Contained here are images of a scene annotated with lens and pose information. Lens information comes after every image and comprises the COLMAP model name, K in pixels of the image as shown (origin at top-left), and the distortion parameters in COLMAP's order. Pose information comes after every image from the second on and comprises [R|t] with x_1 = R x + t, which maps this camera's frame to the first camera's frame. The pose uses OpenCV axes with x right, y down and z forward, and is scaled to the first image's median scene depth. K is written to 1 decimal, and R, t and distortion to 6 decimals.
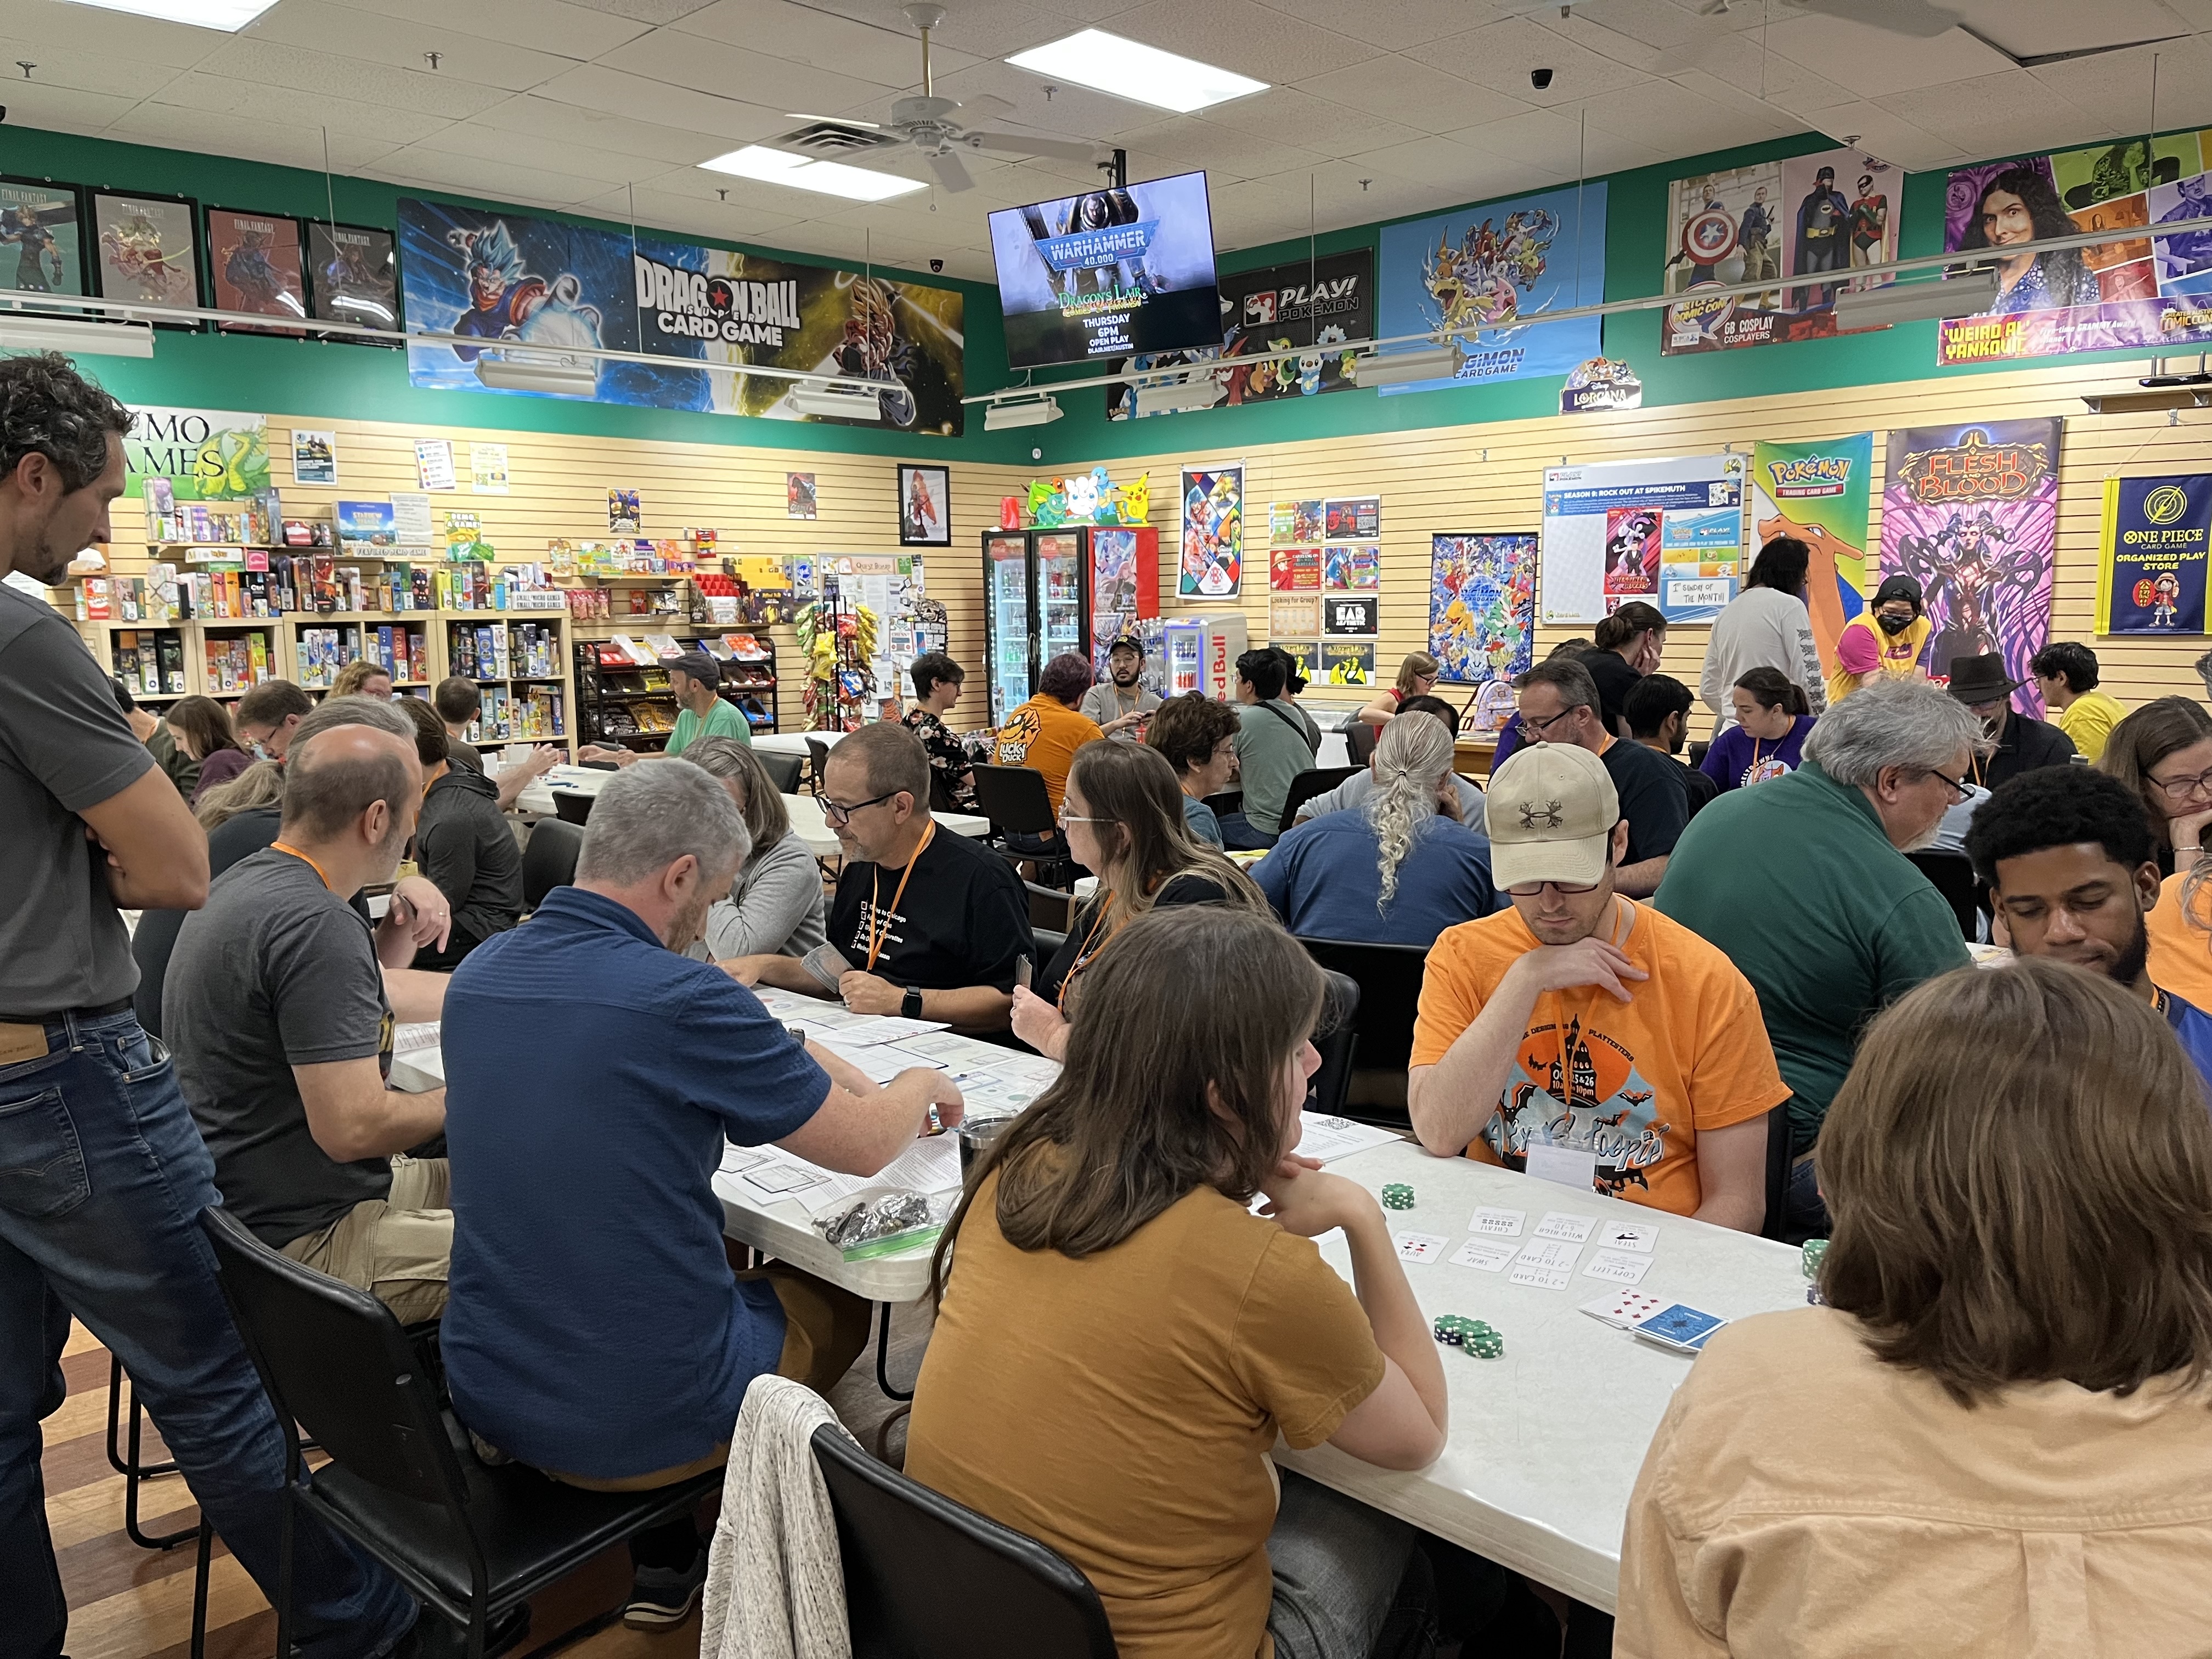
lens RADIAL K [[1653.0, 0, 1098.0], [0, 1653.0, 834.2], [0, 0, 1]] dist [0.021879, -0.033352]
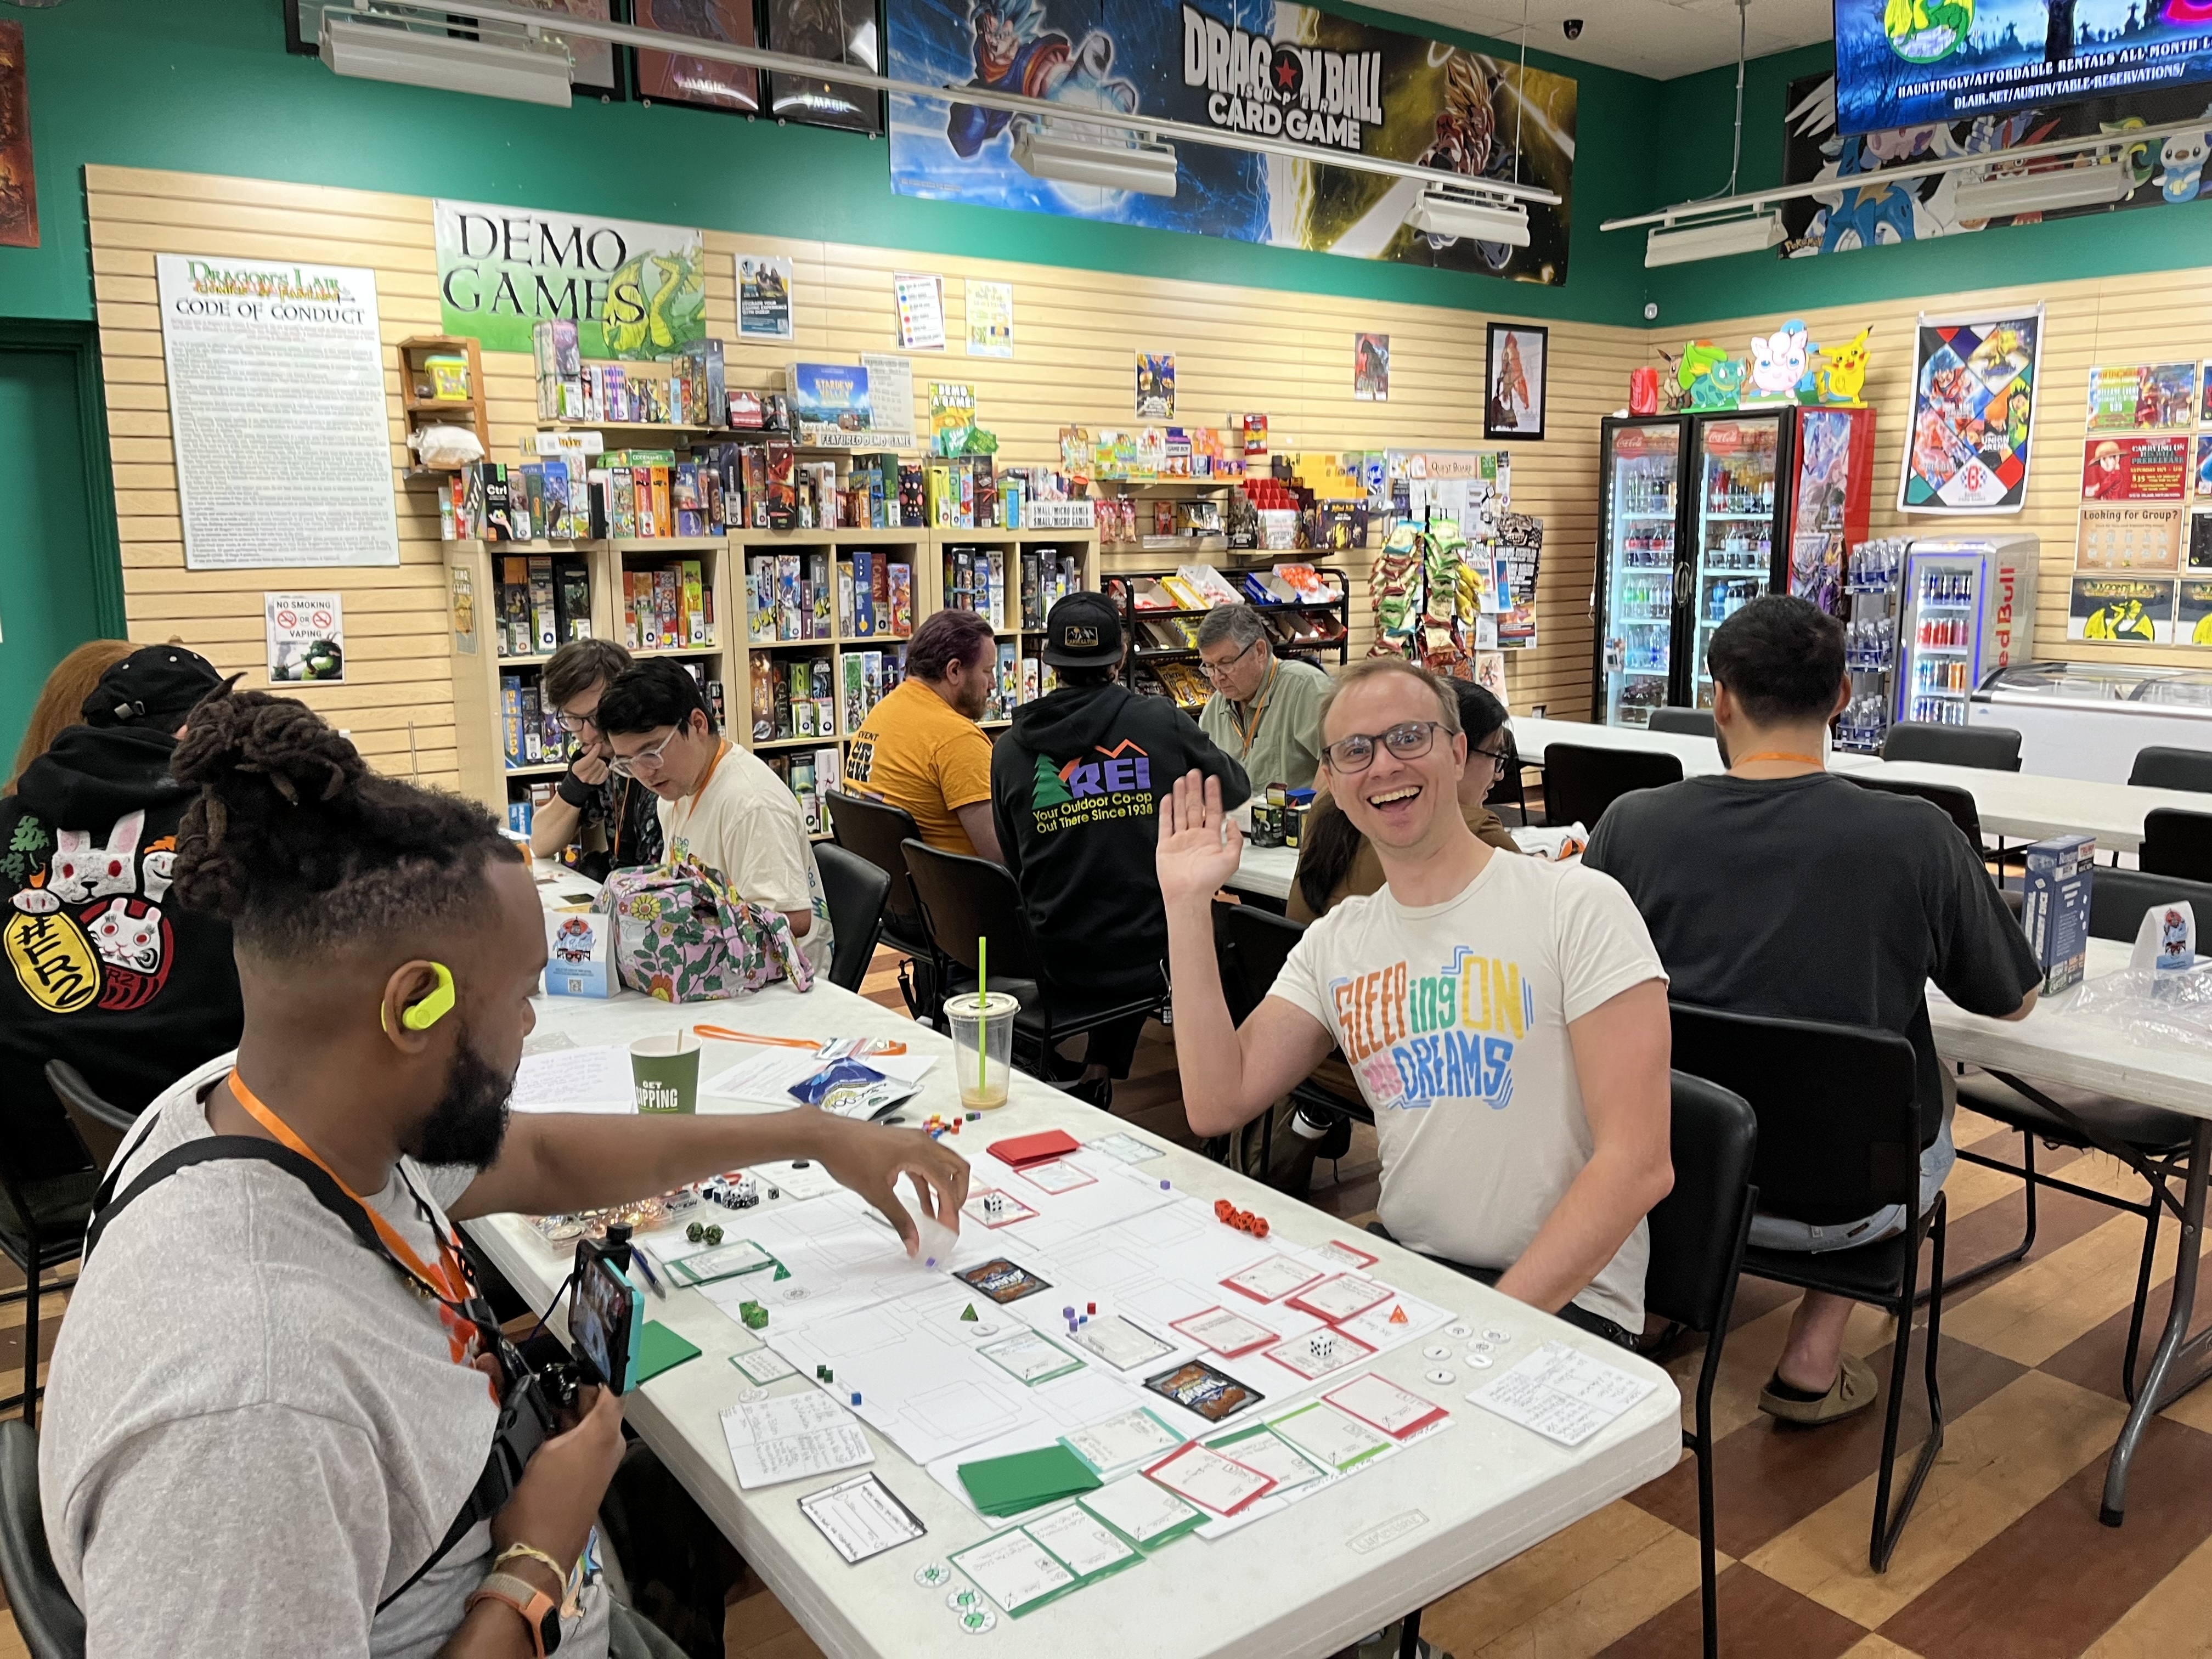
lens RADIAL K [[1656.3, 0, 1106.0], [0, 1656.3, 829.5], [0, 0, 1]] dist [0.045978, -0.095389]
pose [[0.990480, 0.025390, -0.135297, -0.204761], [-0.019958, 0.998945, 0.041358, -0.036544], [0.136204, -0.038264, 0.989942, 0.294667]]
